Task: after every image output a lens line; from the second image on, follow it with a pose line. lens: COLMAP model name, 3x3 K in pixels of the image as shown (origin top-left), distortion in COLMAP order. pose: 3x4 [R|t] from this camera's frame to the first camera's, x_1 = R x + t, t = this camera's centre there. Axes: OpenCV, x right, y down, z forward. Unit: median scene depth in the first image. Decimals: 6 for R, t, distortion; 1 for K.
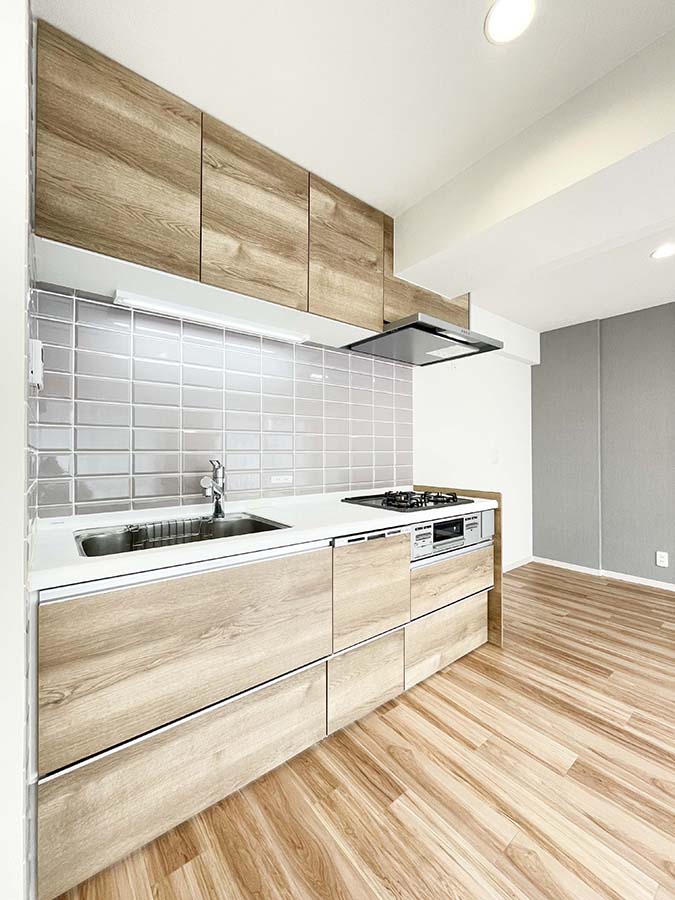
lens RADIAL K [[367.8, 0, 334.1], [0, 367.8, 452.4], [0, 0, 1]] dist [-0.000401, -0.000322]
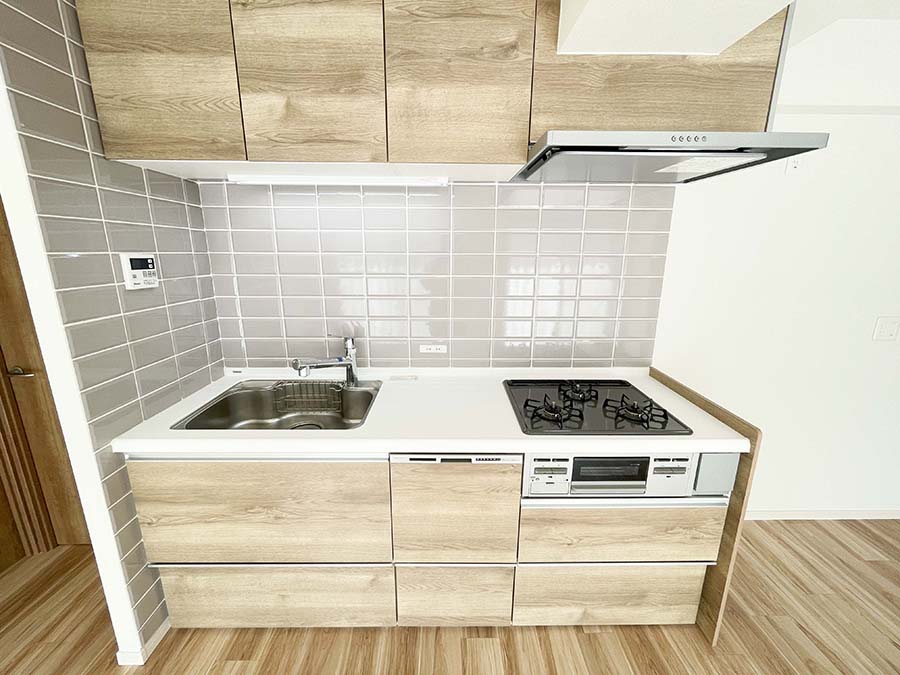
lens RADIAL K [[367.8, 0, 449.6], [0, 367.8, 336.0], [0, 0, 1]] dist [-0.000401, -0.000322]
pose [[0.795735, 0.147051, -0.587521, 0.505327], [-0.004285, 0.971419, 0.237334, -0.208475], [0.605629, -0.186338, 0.773622, 0.410710]]
